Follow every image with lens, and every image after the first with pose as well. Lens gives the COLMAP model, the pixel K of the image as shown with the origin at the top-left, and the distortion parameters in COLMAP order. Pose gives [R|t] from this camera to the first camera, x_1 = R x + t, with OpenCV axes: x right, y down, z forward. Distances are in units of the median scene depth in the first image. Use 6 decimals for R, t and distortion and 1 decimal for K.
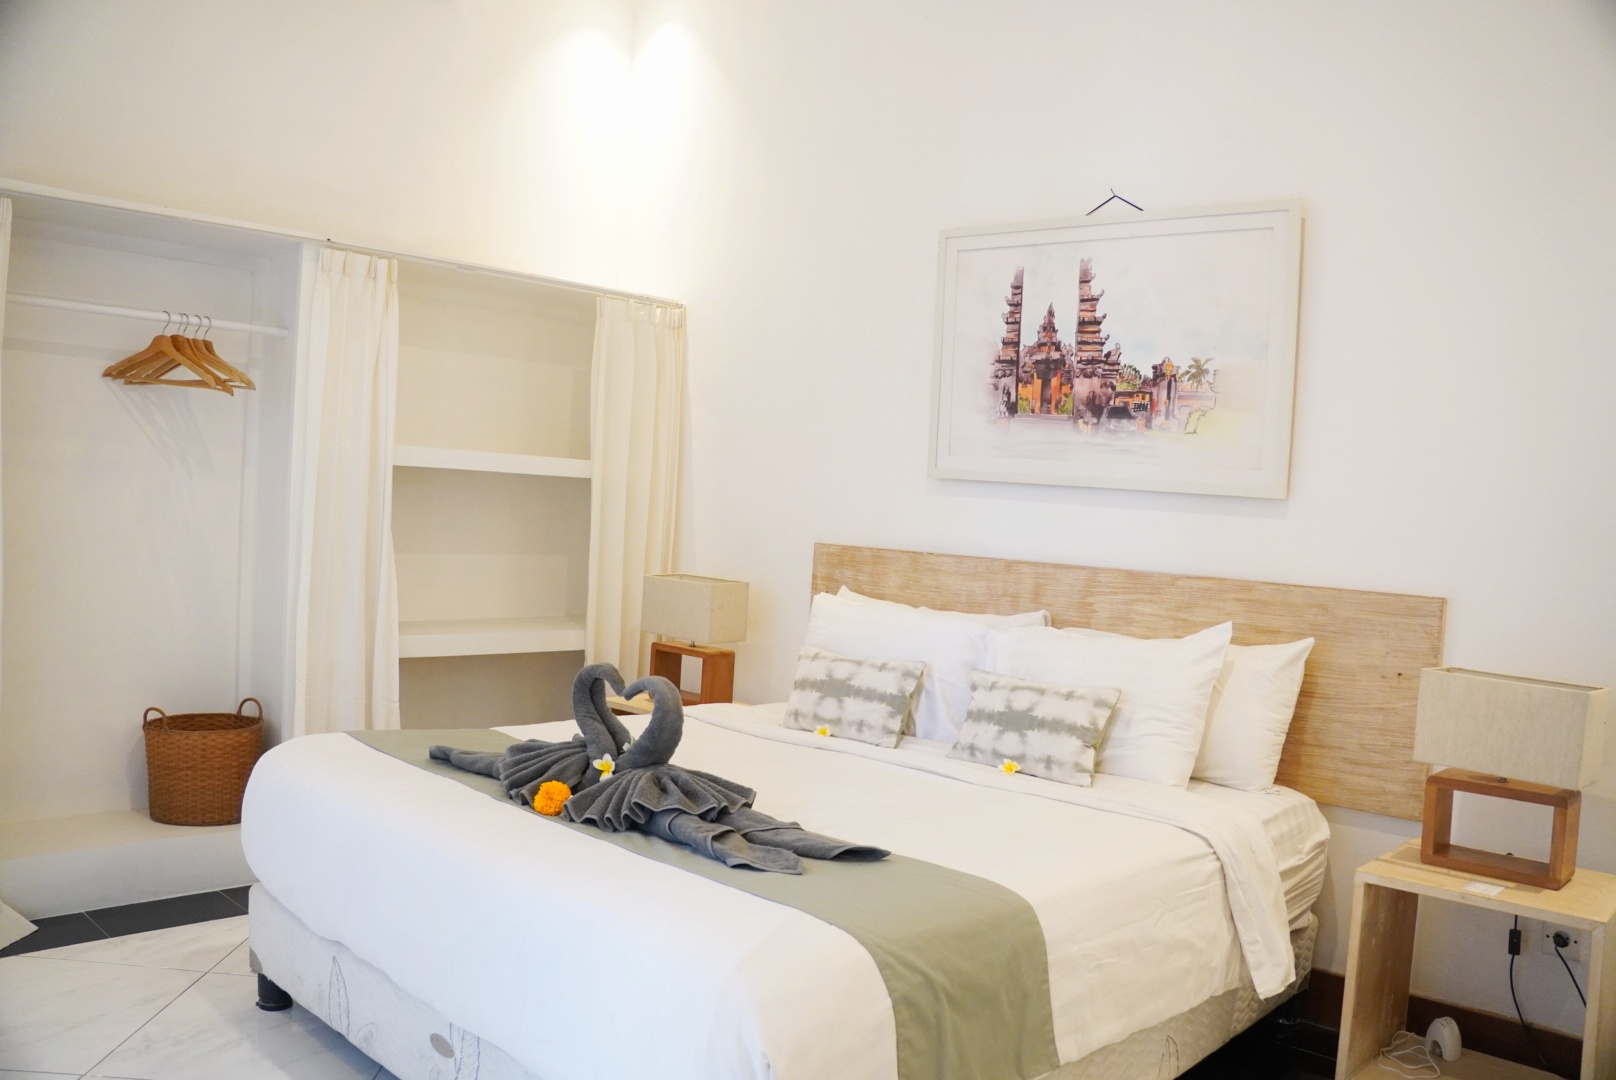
lens RADIAL K [[1286.3, 0, 815.3], [0, 1286.3, 544.4], [0, 0, 1]] dist [-0.208136, 0.127130]
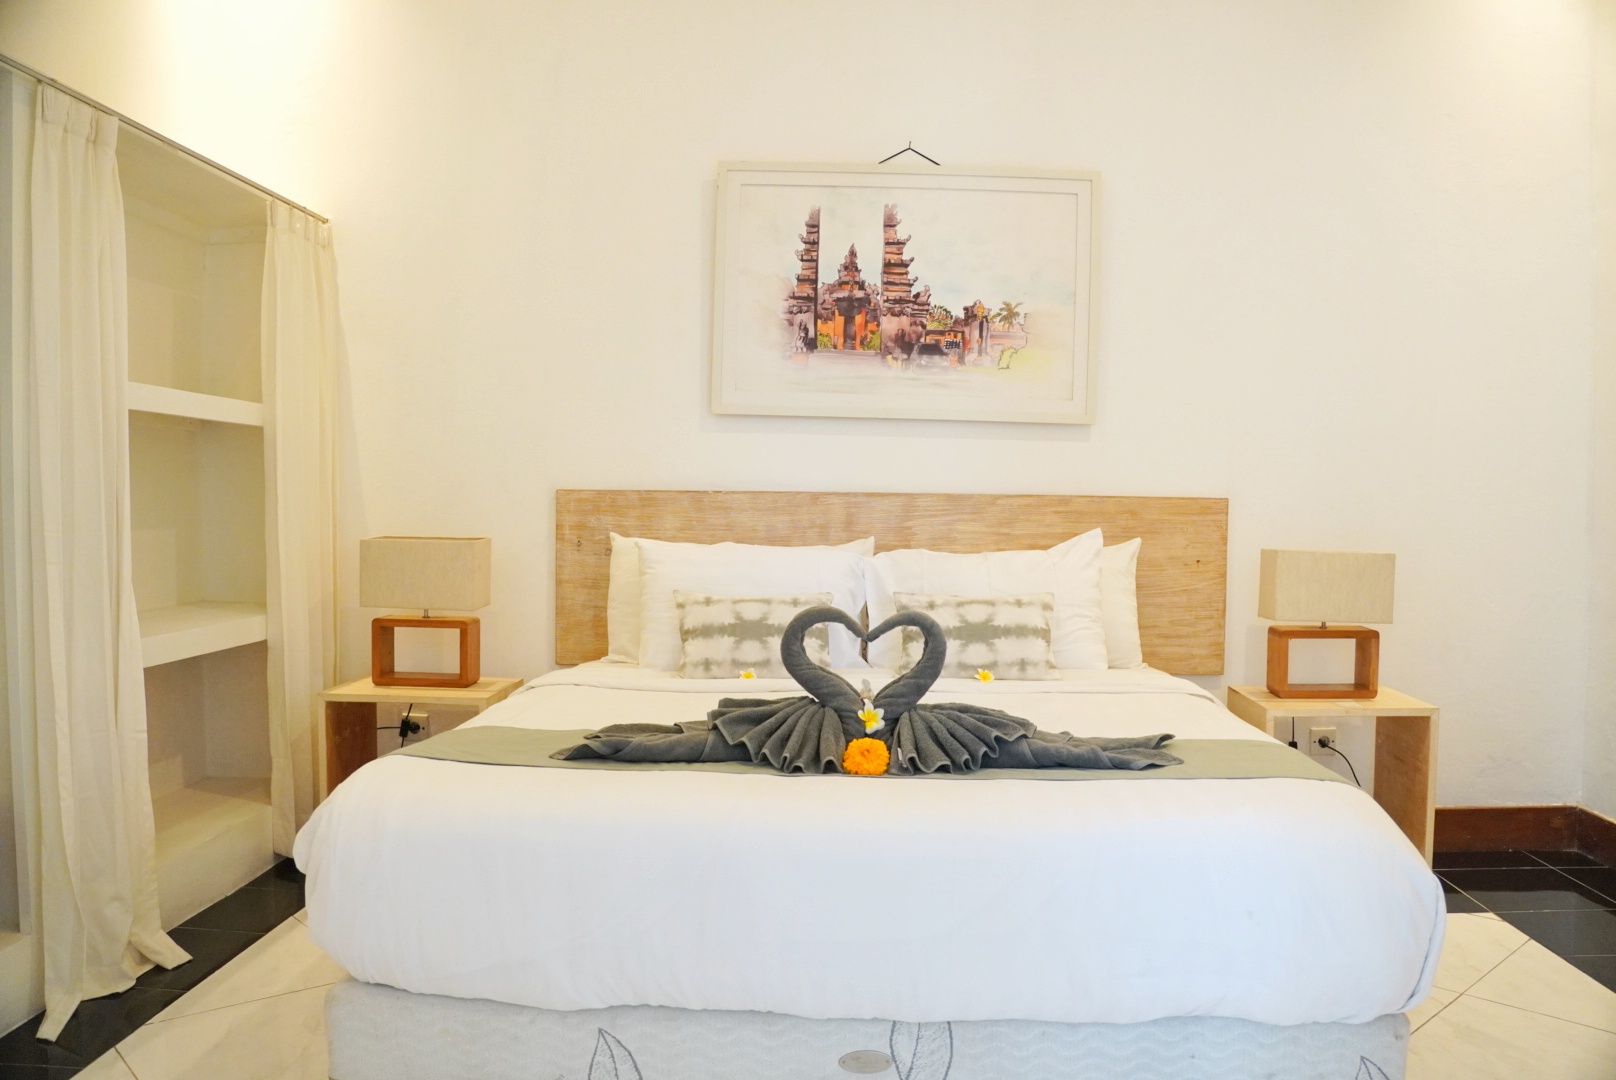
lens RADIAL K [[1286.3, 0, 853.5], [0, 1286.3, 545.0], [0, 0, 1]] dist [-0.208136, 0.127130]
pose [[0.743866, -0.072357, 0.664401, -0.584756], [0.050963, 0.997369, 0.051562, 0.003118], [-0.666383, -0.004495, 0.745596, 0.245441]]
